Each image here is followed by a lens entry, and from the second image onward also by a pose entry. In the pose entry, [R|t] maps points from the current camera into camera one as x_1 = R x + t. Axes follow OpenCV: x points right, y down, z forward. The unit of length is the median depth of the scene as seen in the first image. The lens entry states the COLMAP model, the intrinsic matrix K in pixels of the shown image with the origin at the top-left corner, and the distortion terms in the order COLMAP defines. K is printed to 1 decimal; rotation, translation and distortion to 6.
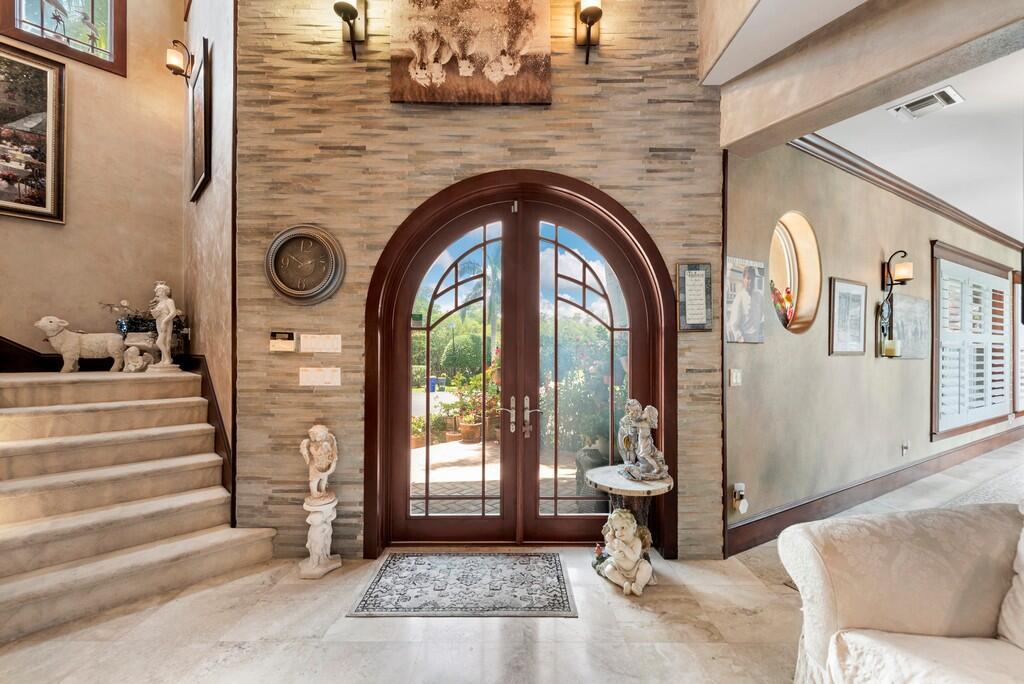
lens RADIAL K [[440.0, 0, 510.9], [0, 440.0, 346.0], [0, 0, 1]] dist [-0.000592, -0.000341]
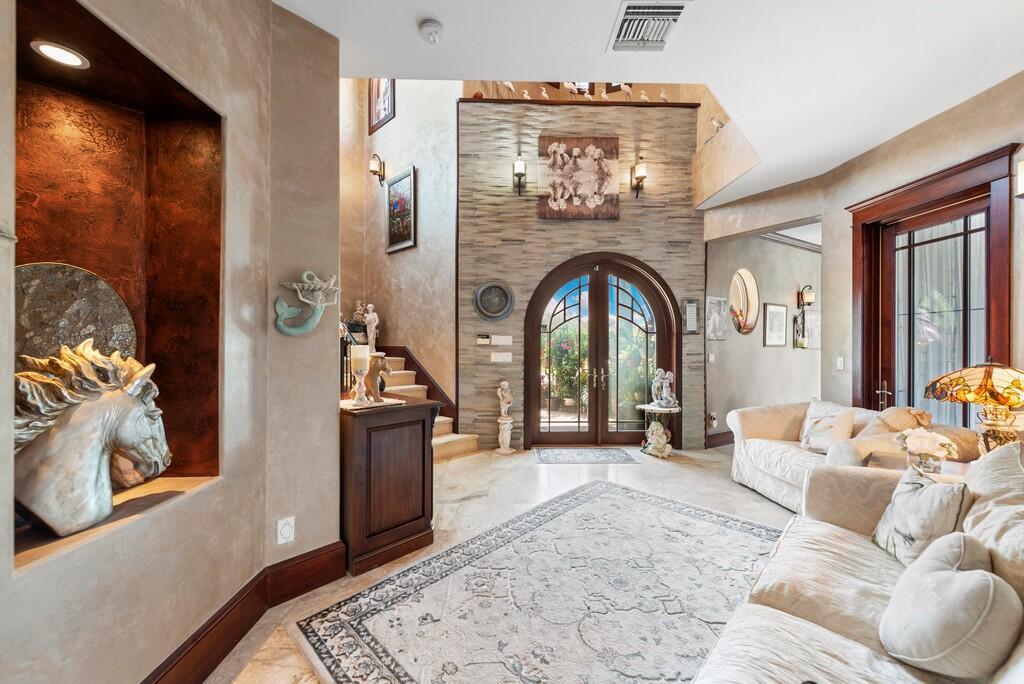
lens RADIAL K [[415.9, 0, 514.6], [0, 415.9, 341.3], [0, 0, 1]] dist [0.000978, 0.000054]
pose [[0.999763, 0.000773, 0.021745, -0.414391], [-0.000841, 0.999995, 0.003127, -0.007222], [-0.021743, -0.003145, 0.999759, -0.850407]]
